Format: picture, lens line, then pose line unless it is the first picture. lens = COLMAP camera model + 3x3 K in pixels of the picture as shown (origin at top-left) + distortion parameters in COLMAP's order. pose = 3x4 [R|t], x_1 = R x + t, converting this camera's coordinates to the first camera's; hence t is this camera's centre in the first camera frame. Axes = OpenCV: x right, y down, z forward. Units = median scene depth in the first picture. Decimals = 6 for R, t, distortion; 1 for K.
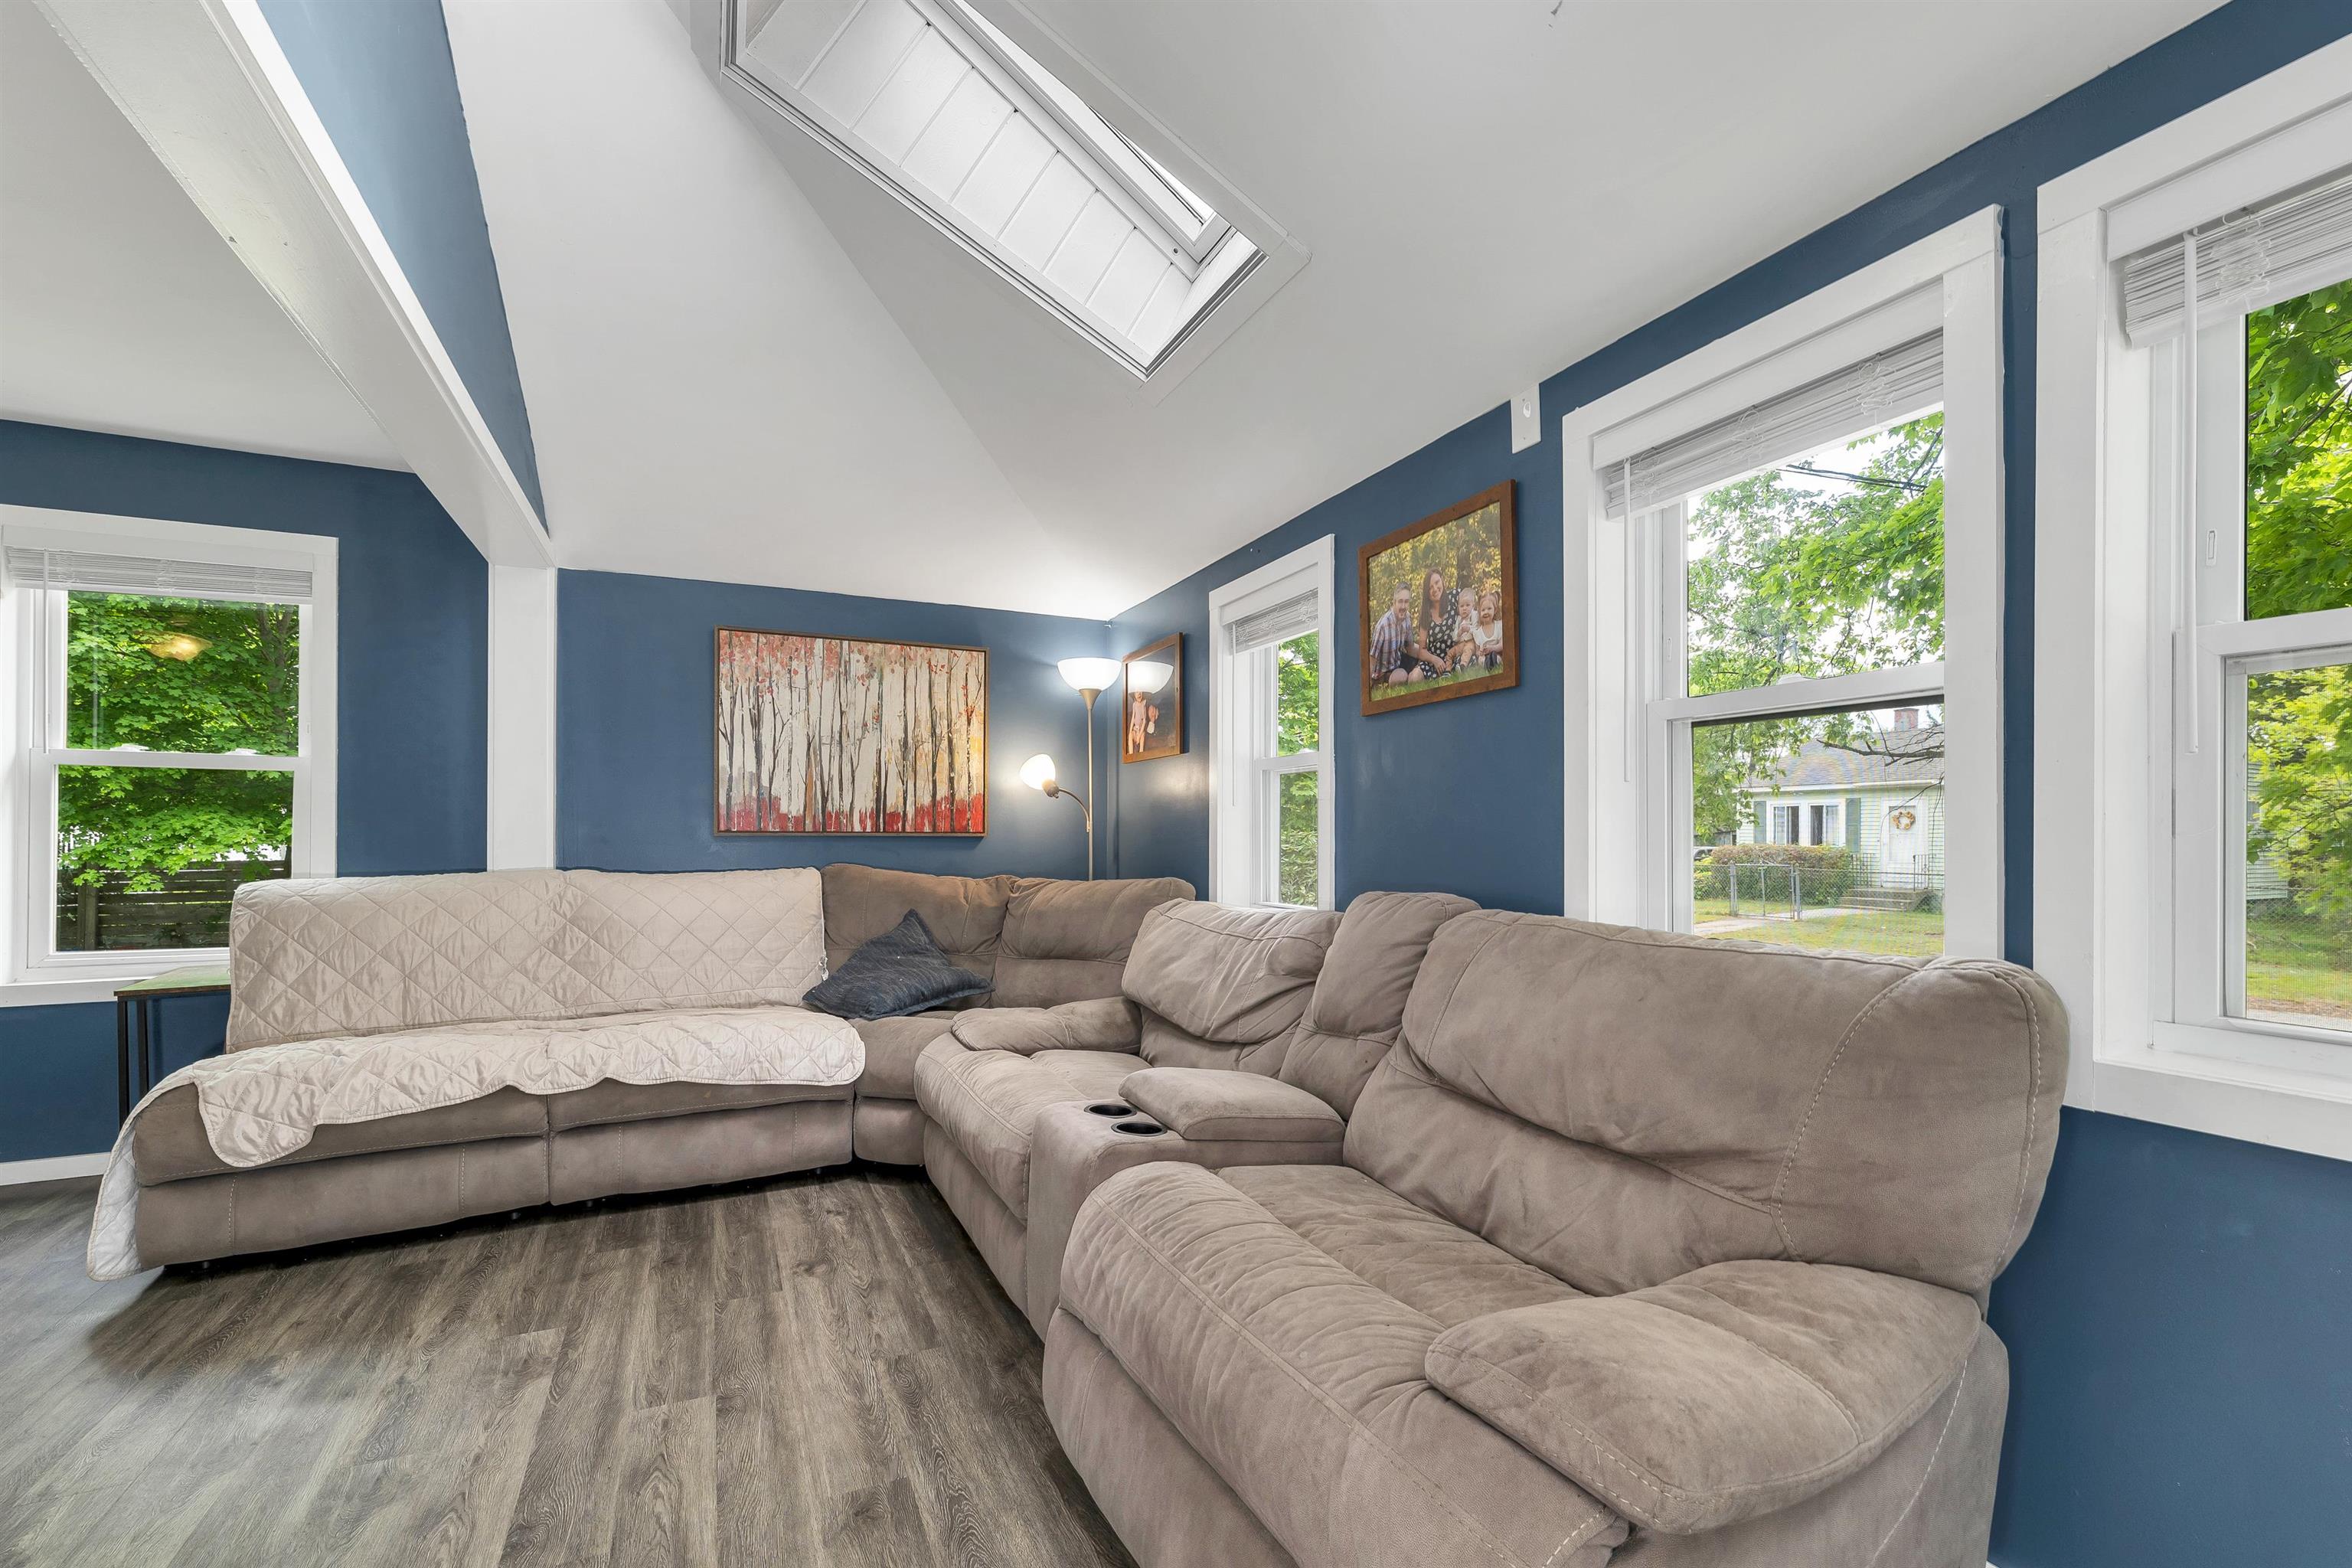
lens RADIAL K [[985.8, 0, 1181.3], [0, 985.8, 834.7], [0, 0, 1]] dist [0.002473, -0.001182]
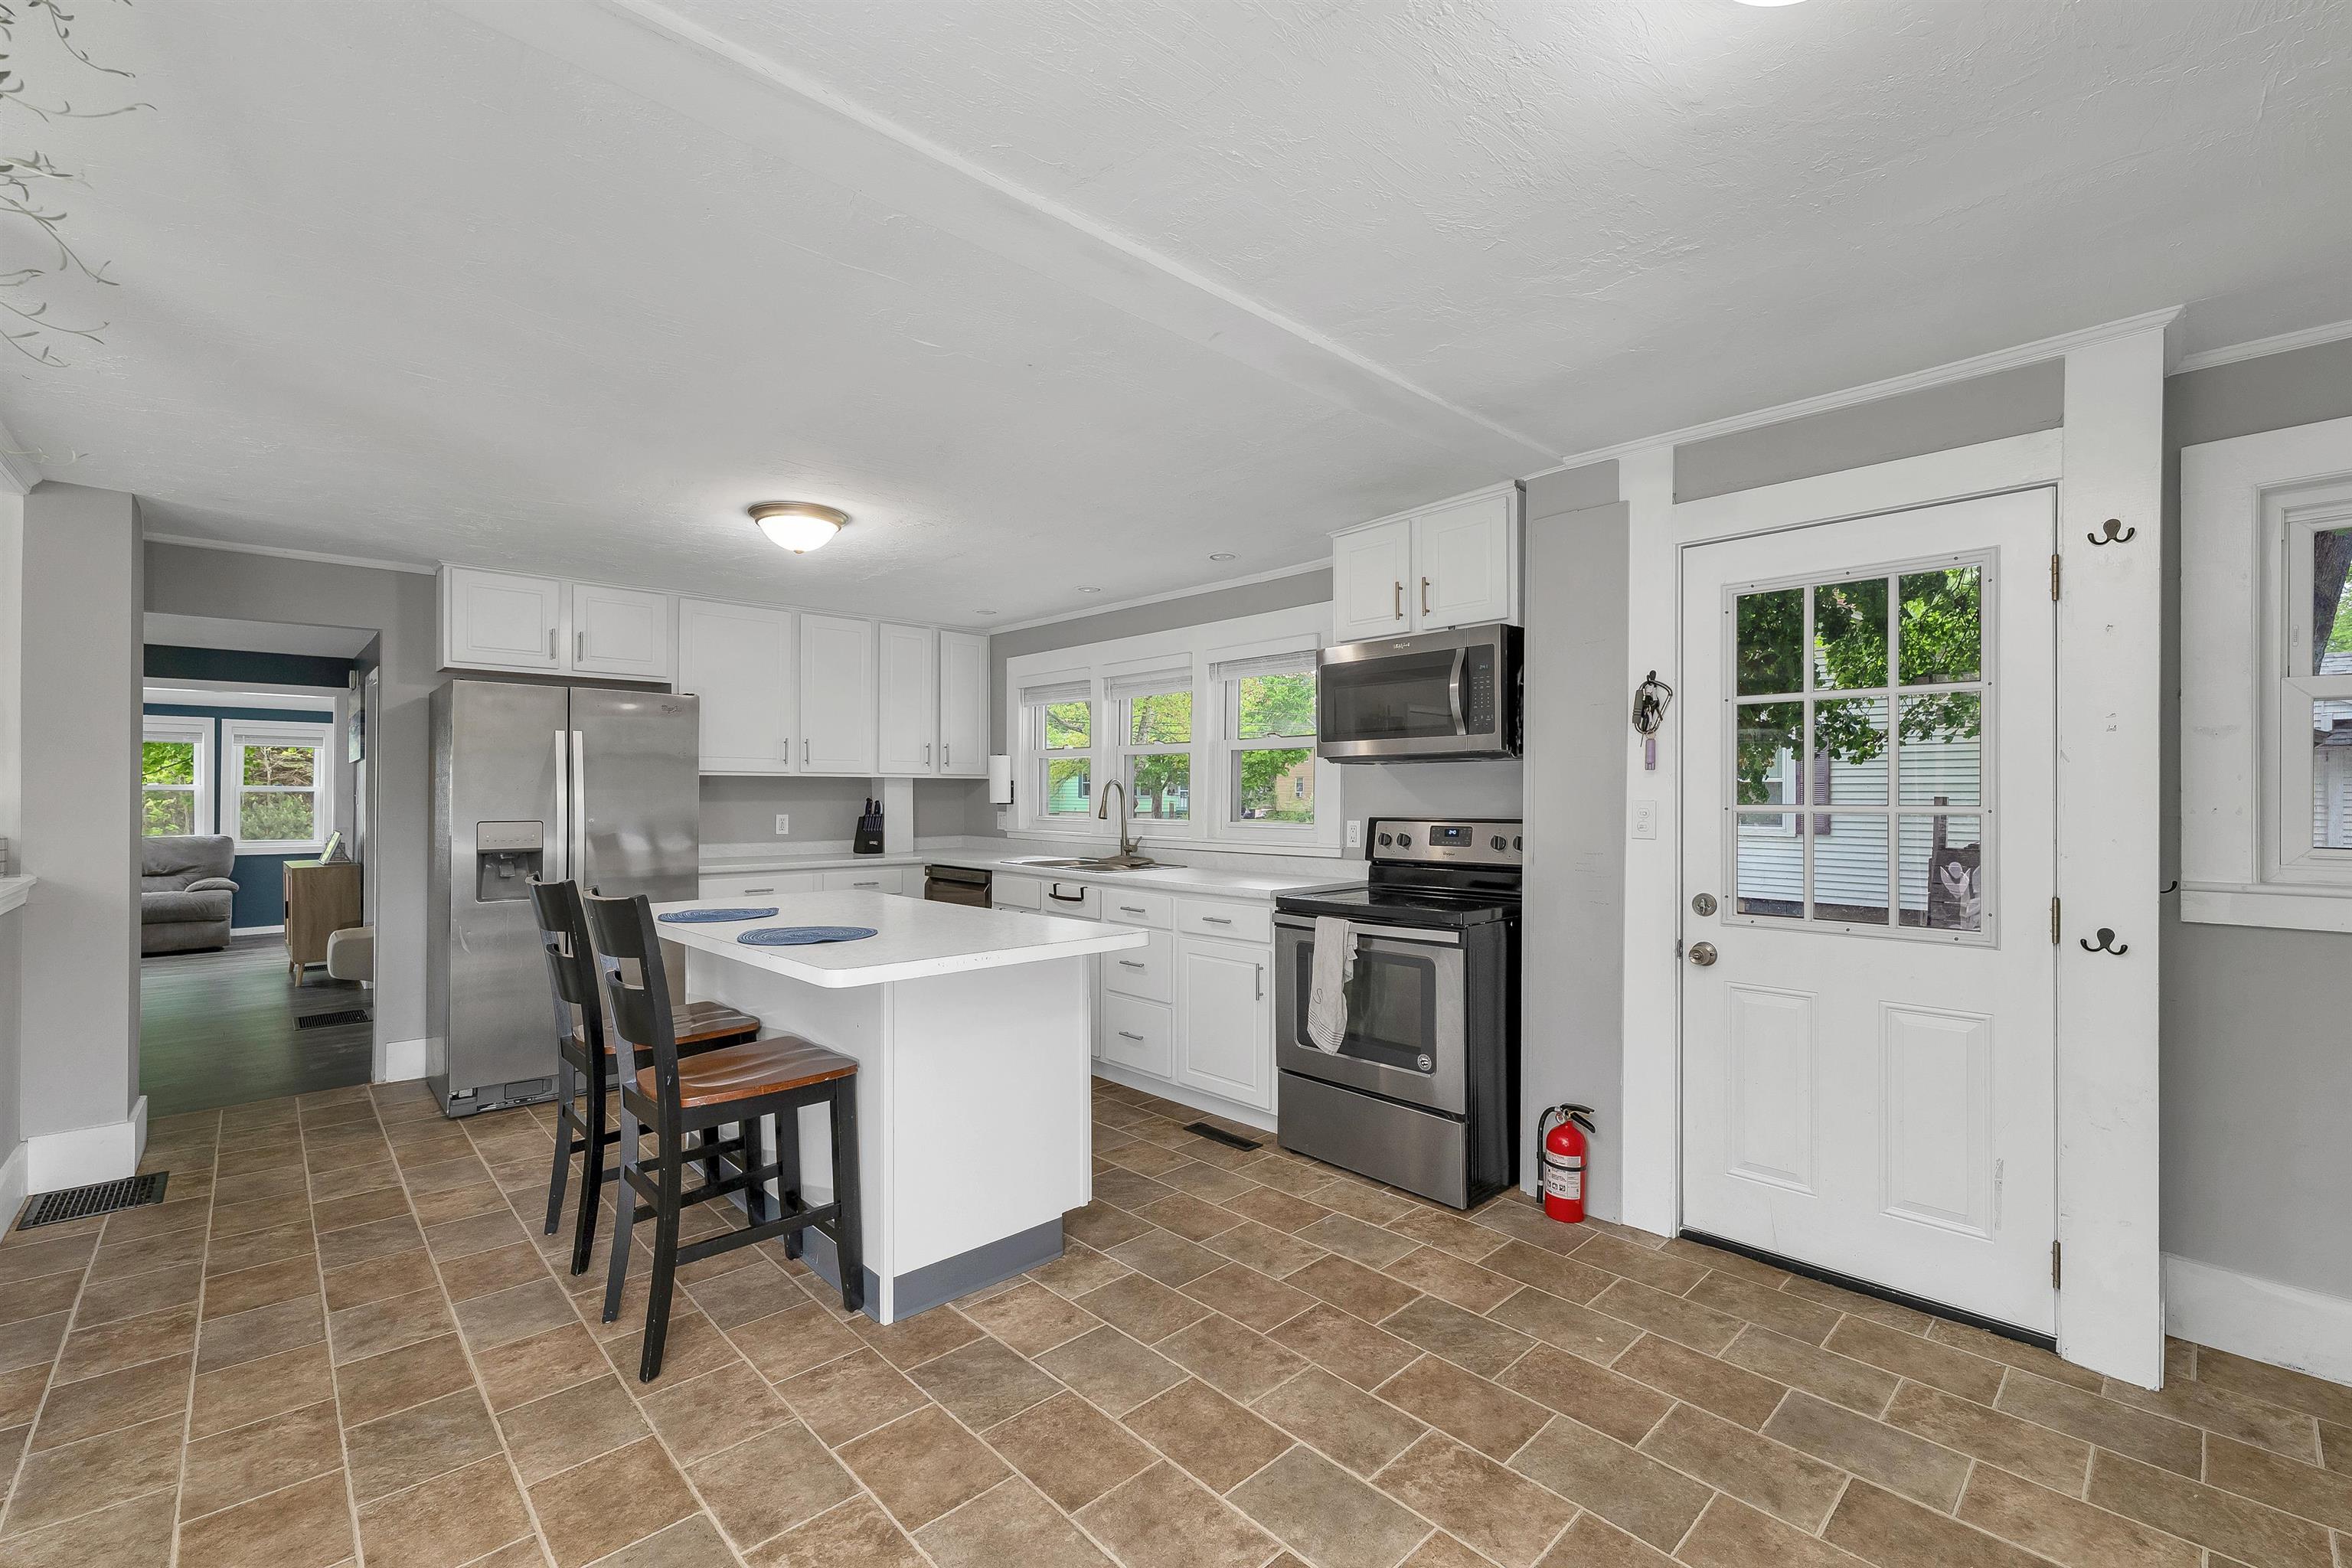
lens RADIAL K [[985.8, 0, 1177.5], [0, 985.8, 785.1], [0, 0, 1]] dist [0.002473, -0.001182]
pose [[-0.308675, 0.002458, 0.951164, -3.322181], [-0.007146, 0.999962, -0.004903, -0.098126], [-0.951141, -0.008311, -0.308646, -1.372549]]
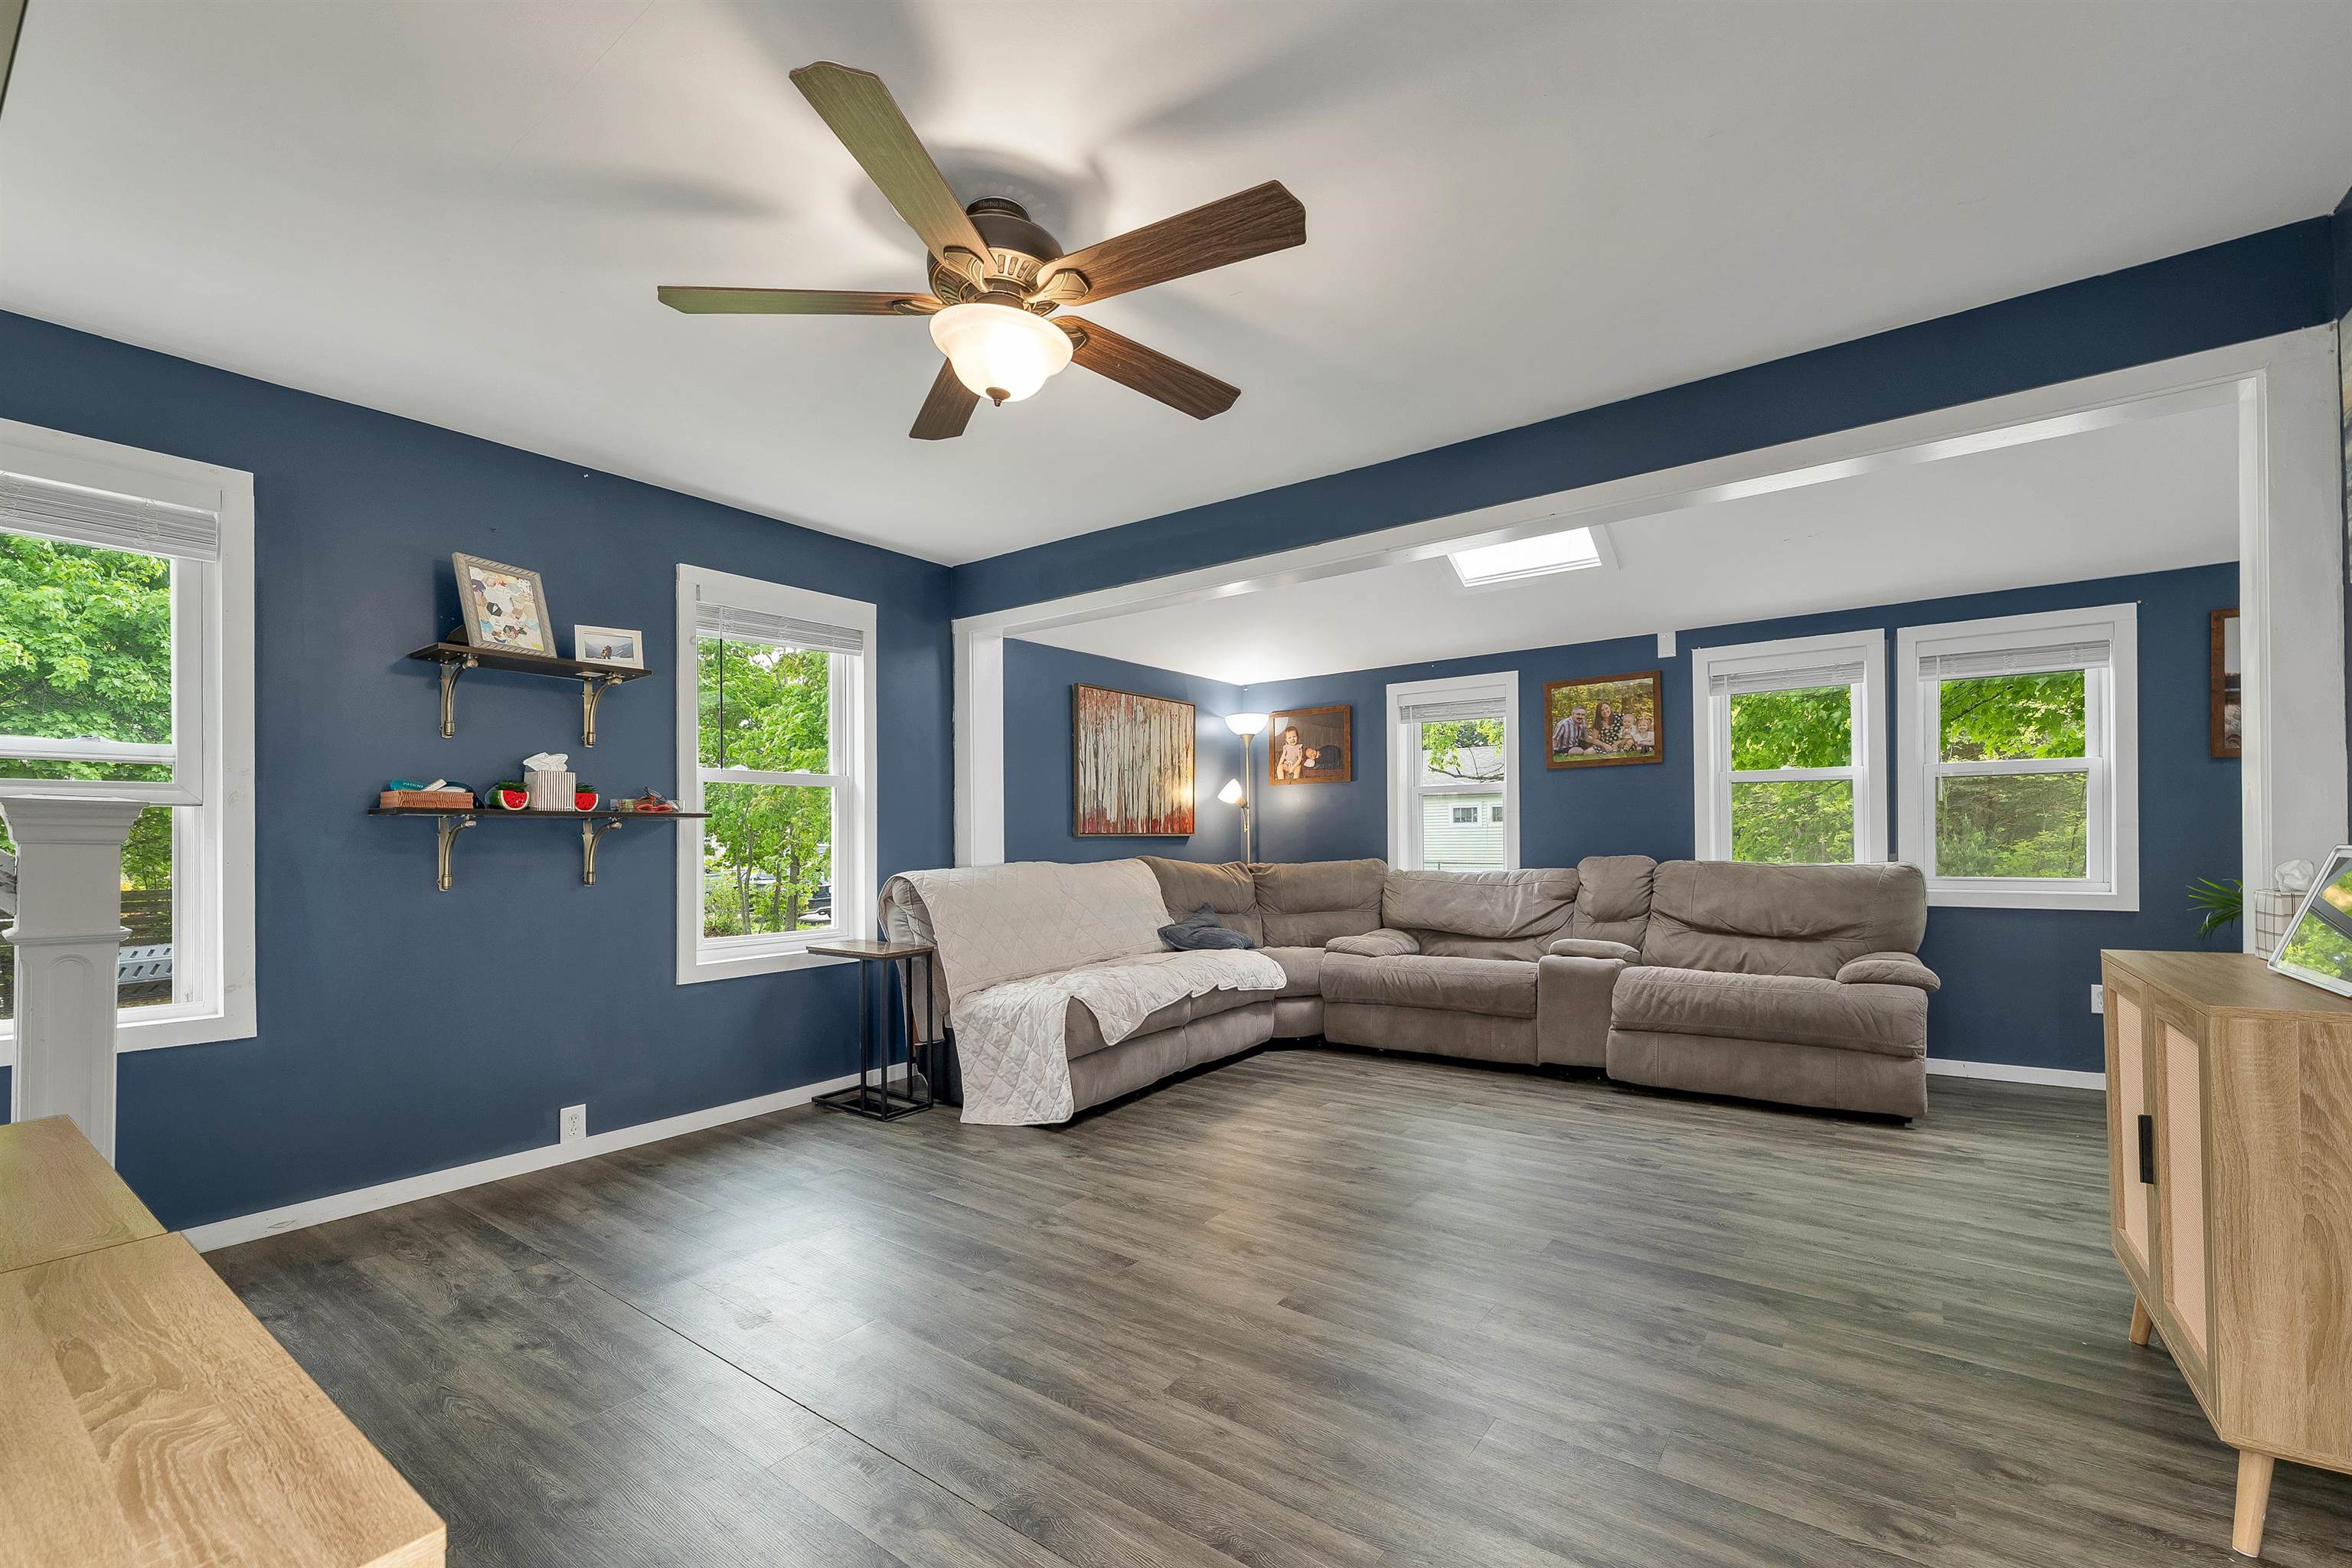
lens RADIAL K [[985.8, 0, 1187.1], [0, 985.8, 838.0], [0, 0, 1]] dist [0.002473, -0.001182]
pose [[0.881971, -0.011311, 0.471169, -1.230960], [0.012428, 0.999922, 0.000741, 0.005197], [-0.471140, 0.005203, 0.882043, -0.345810]]
